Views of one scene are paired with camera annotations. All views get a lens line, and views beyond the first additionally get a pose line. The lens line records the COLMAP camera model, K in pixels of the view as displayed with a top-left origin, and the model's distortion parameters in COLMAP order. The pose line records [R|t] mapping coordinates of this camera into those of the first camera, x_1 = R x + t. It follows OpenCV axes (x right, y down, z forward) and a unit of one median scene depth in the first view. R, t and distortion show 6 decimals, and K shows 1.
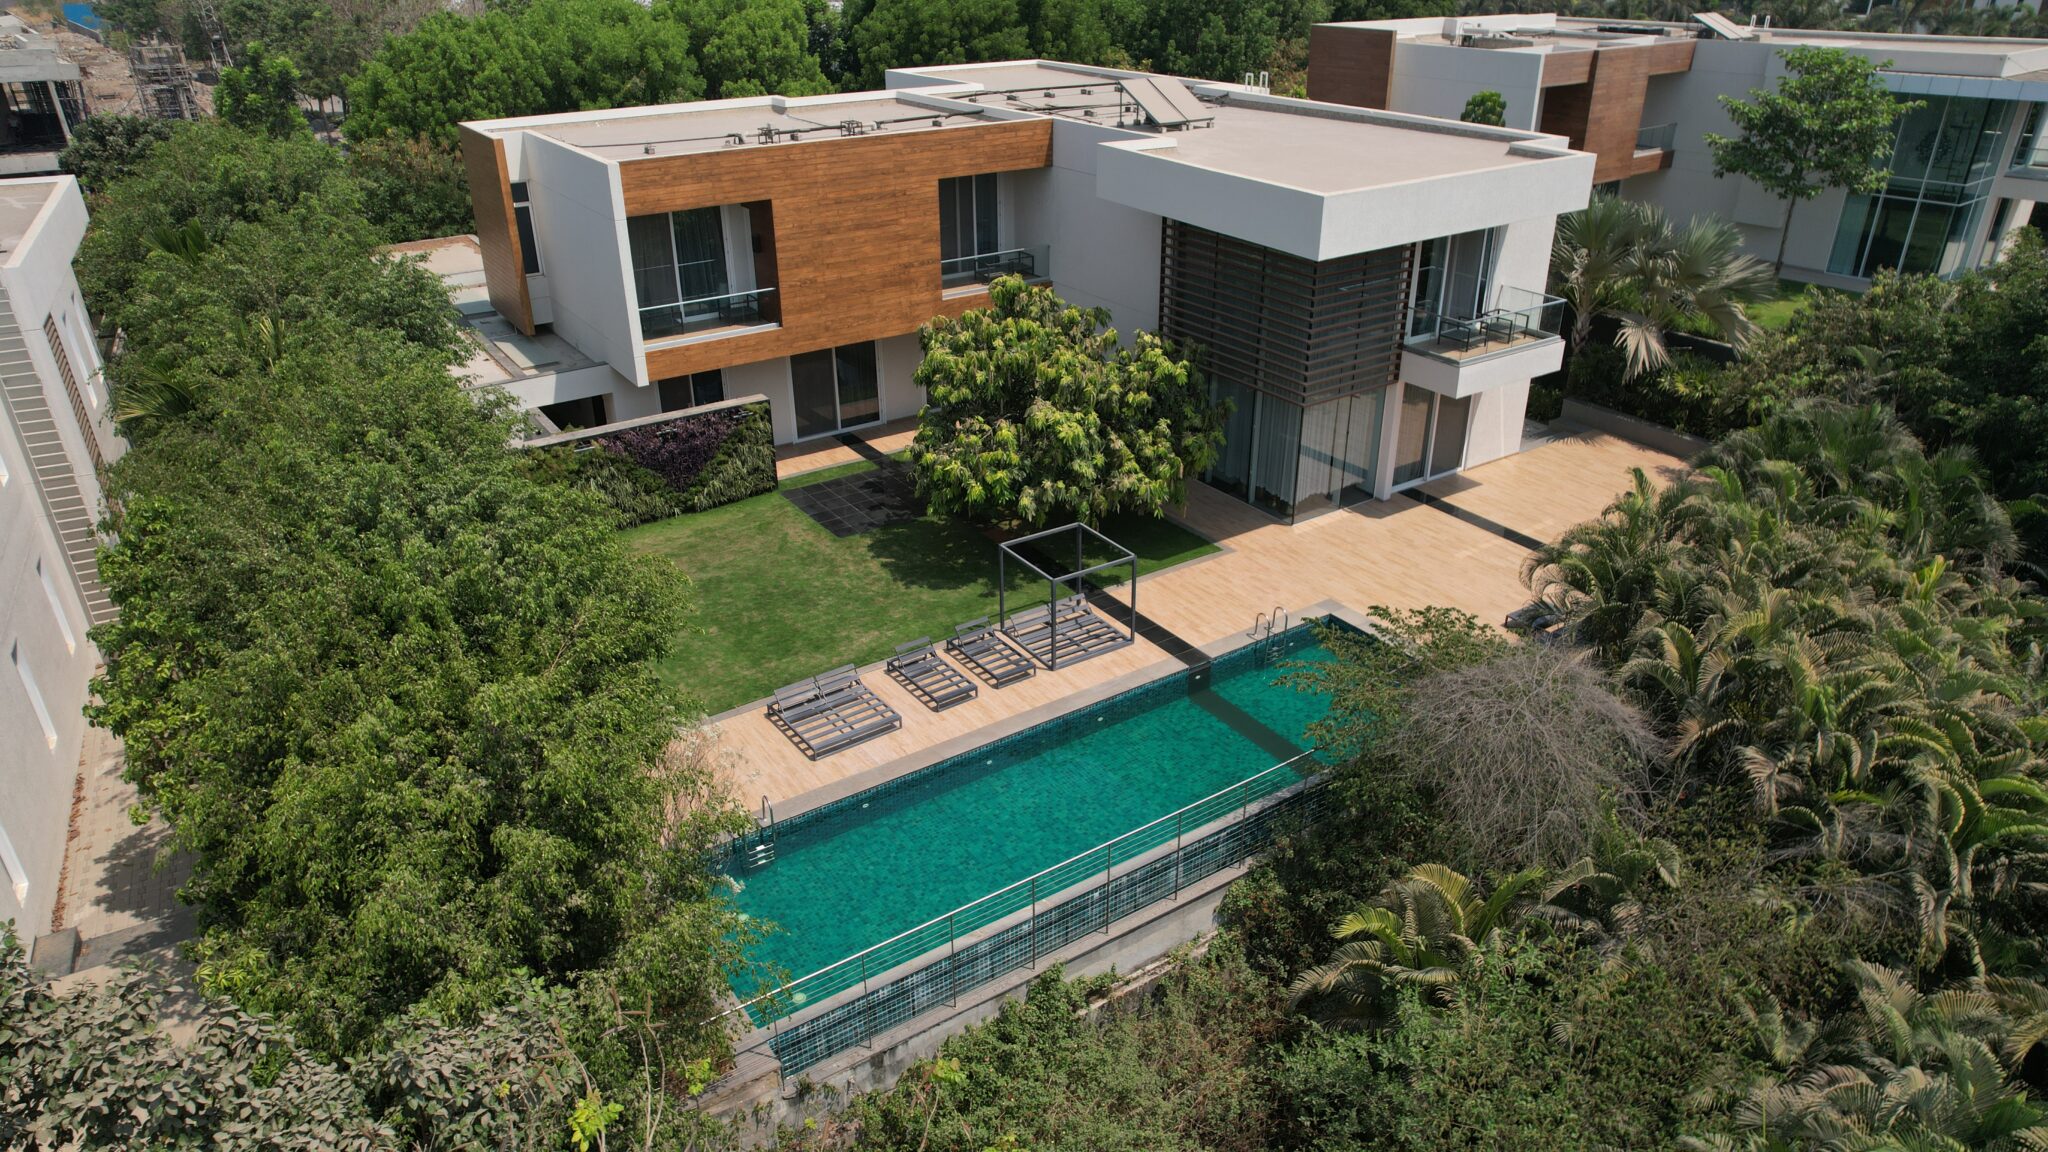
lens RADIAL K [[1300.4, 0, 1024.0], [0, 1300.4, 576.0], [0, 0, 1]] dist [-0.051498, 0.040194]
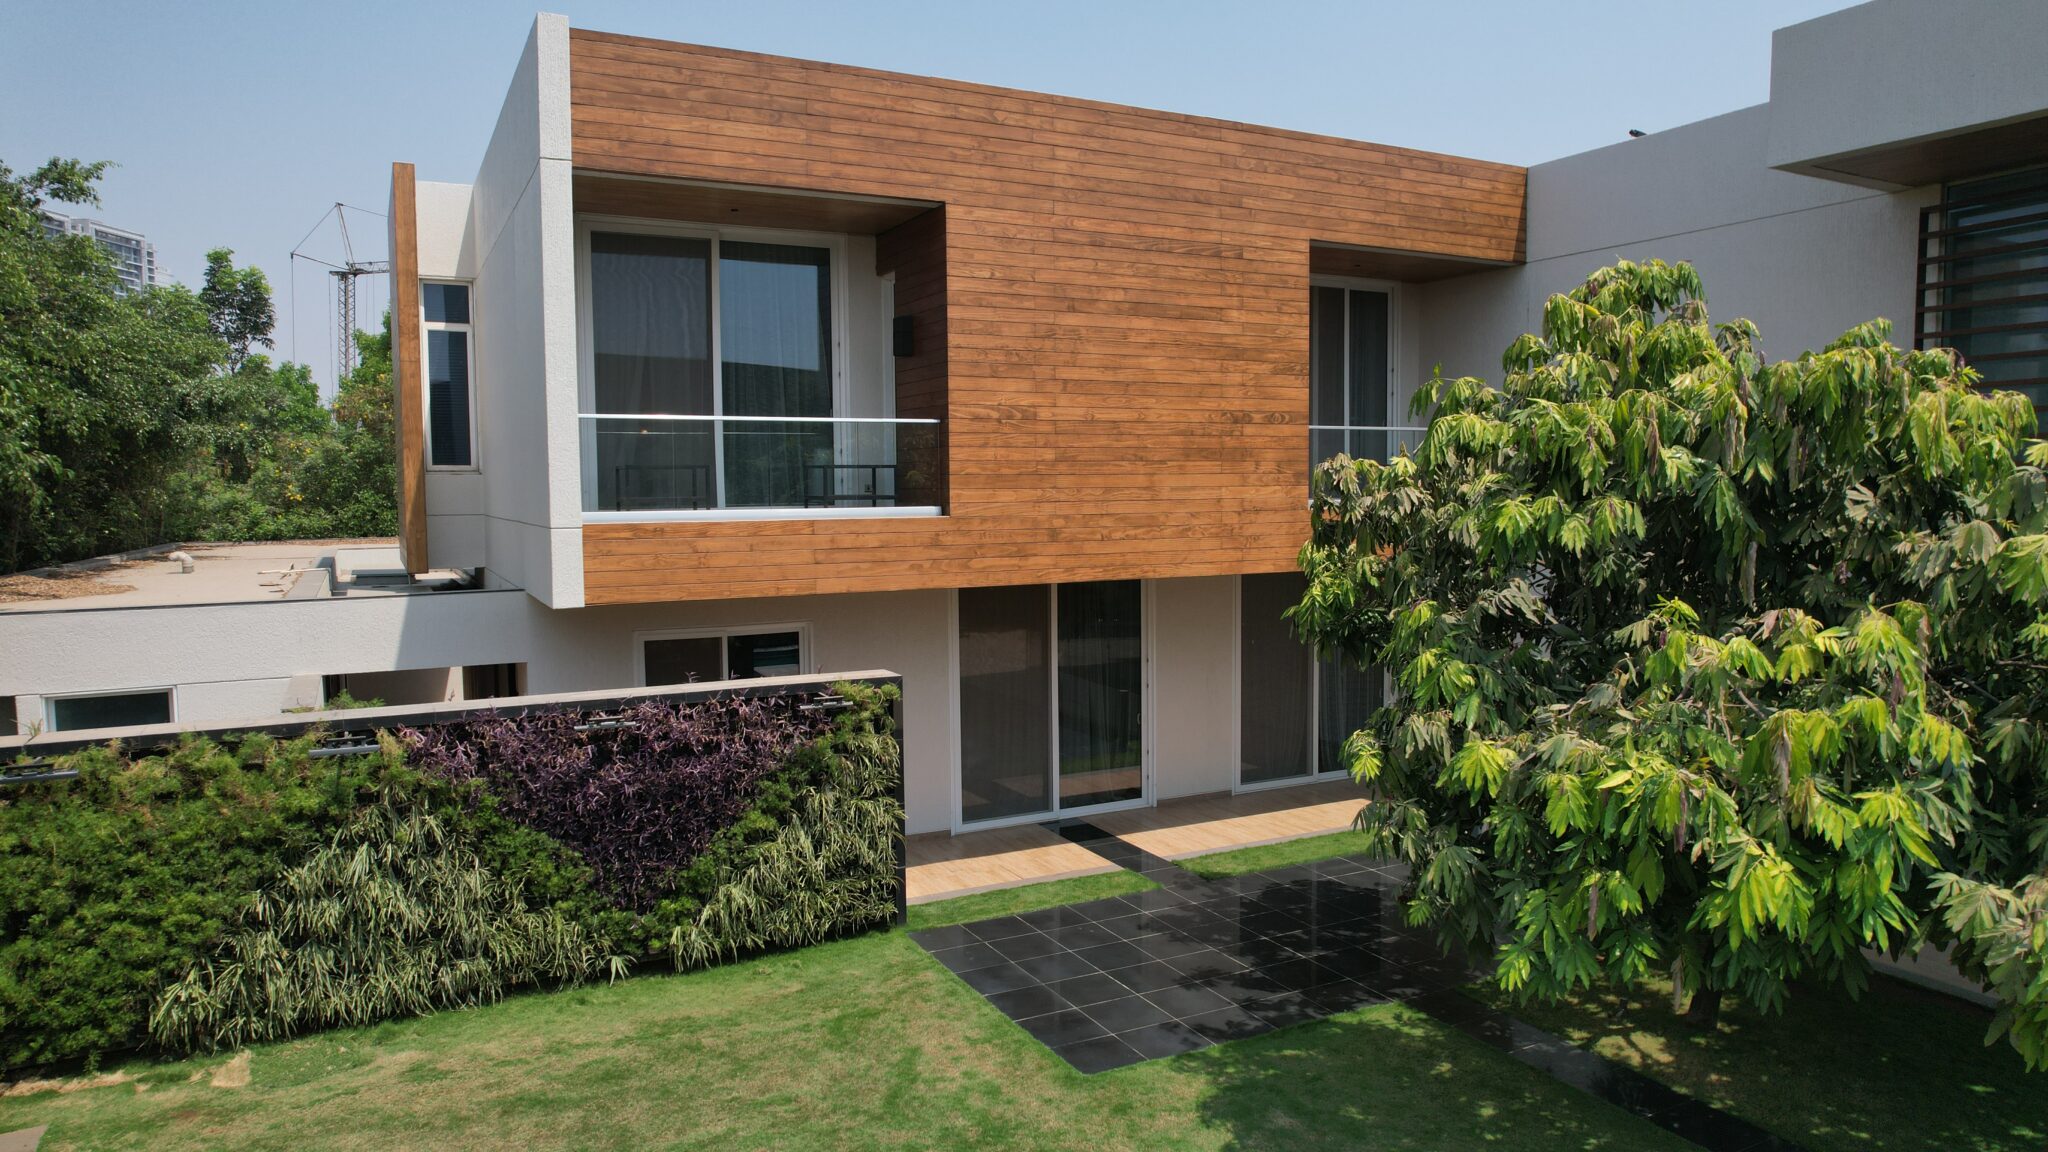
lens RADIAL K [[1300.4, 0, 1024.0], [0, 1300.4, 576.0], [0, 0, 1]] dist [-0.051498, 0.040194]
pose [[0.992914, 0.007089, -0.118623, -0.114836], [-0.052199, 0.922781, -0.381772, -0.019422], [0.106756, 0.385259, 0.916613, 0.639339]]
